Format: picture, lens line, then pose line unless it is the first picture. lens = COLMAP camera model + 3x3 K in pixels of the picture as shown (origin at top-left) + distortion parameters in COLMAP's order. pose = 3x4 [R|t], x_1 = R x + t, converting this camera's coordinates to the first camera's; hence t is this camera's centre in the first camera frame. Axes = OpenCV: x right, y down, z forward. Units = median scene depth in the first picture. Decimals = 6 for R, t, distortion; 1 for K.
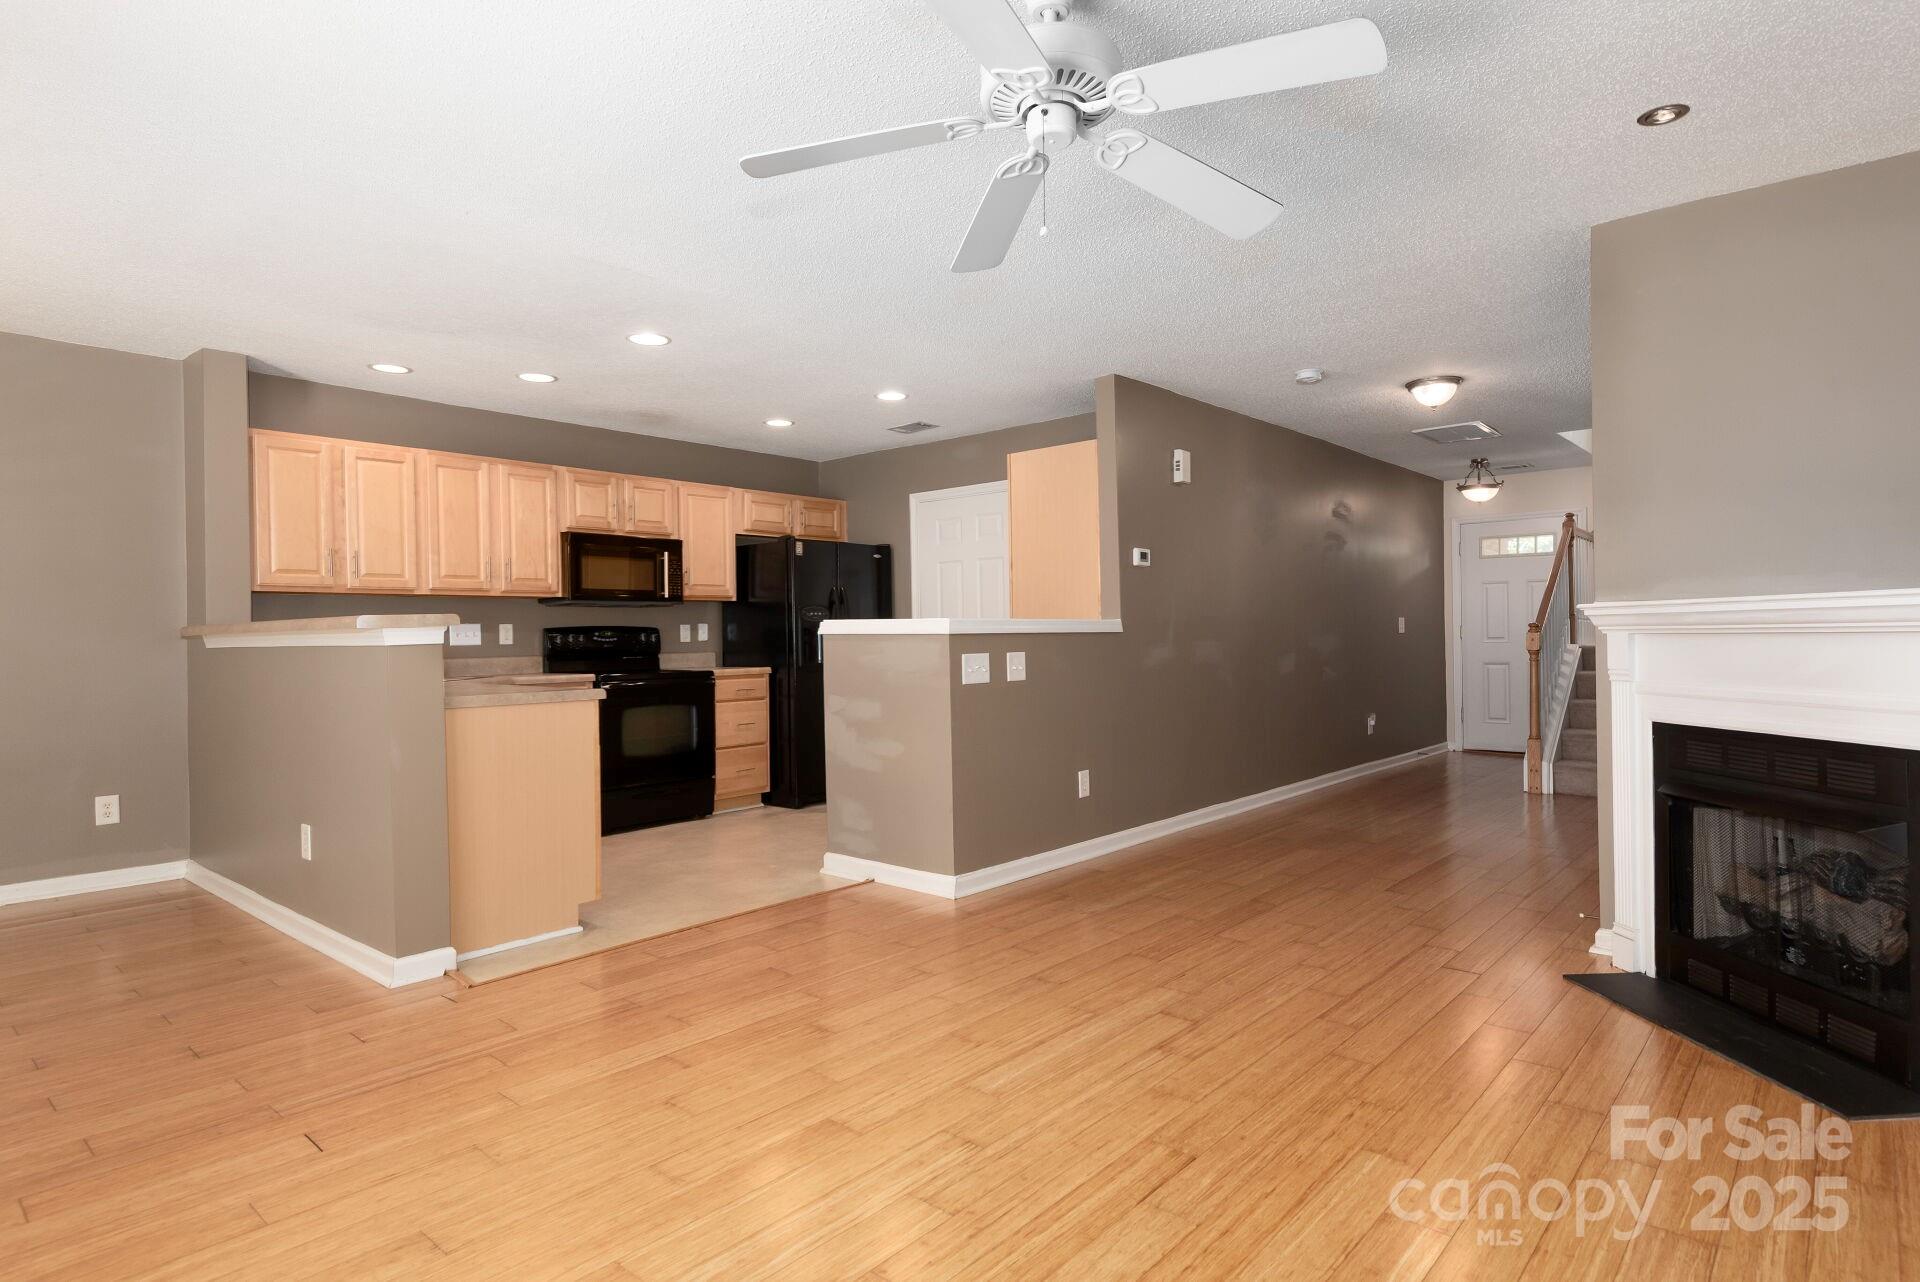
lens RADIAL K [[1009.2, 0, 970.5], [0, 1009.2, 631.2], [0, 0, 1]] dist [0.028240, -0.000311]
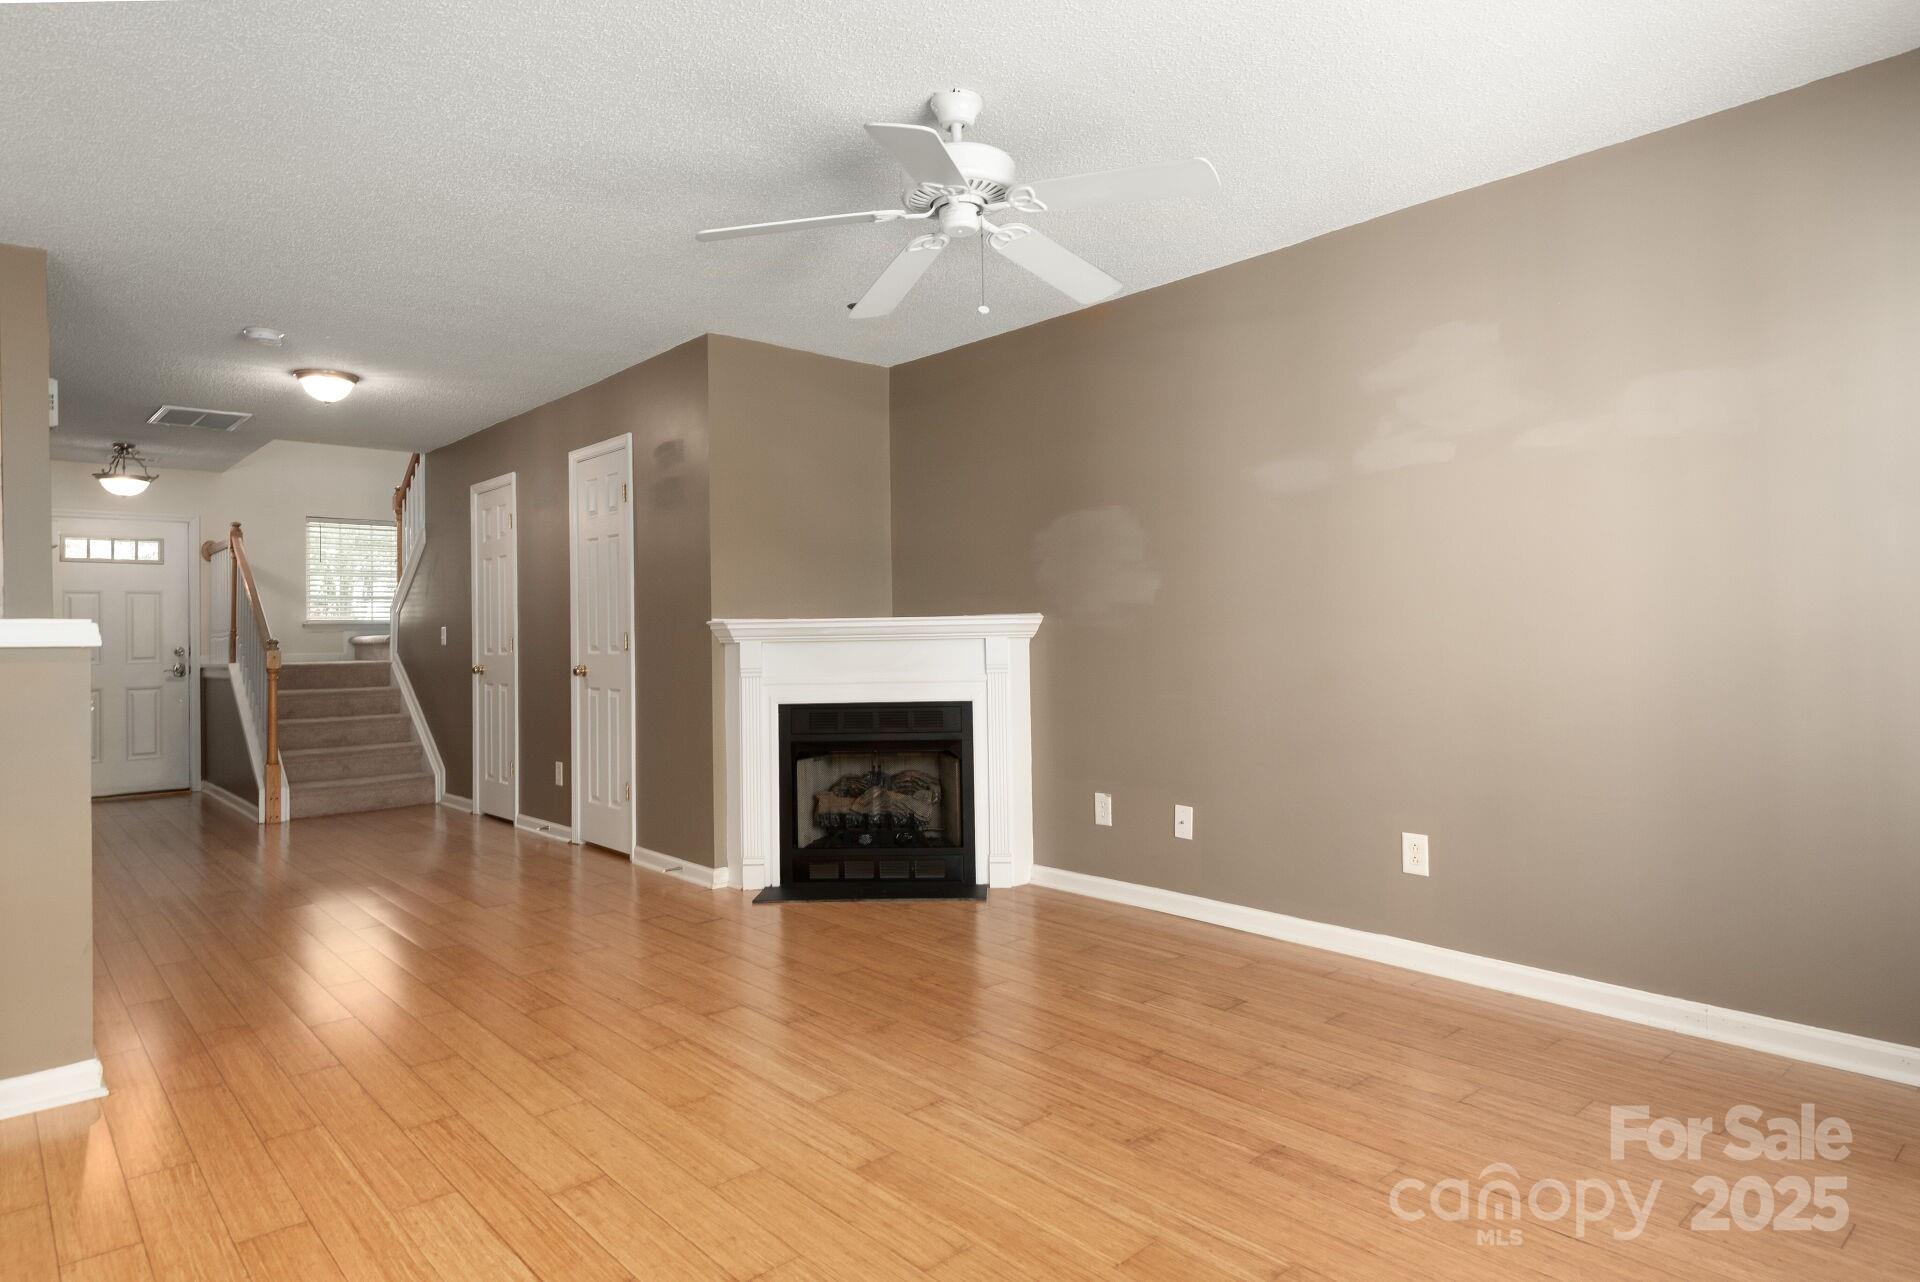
lens RADIAL K [[1085.0, 0, 958.8], [0, 1085.0, 641.9], [0, 0, 1]] dist [0.006162, 0.000123]
pose [[0.120524, 0.002885, 0.992706, -0.411570], [0.011612, 0.999923, -0.004316, 0.006400], [-0.992642, 0.012048, 0.120482, 0.297723]]
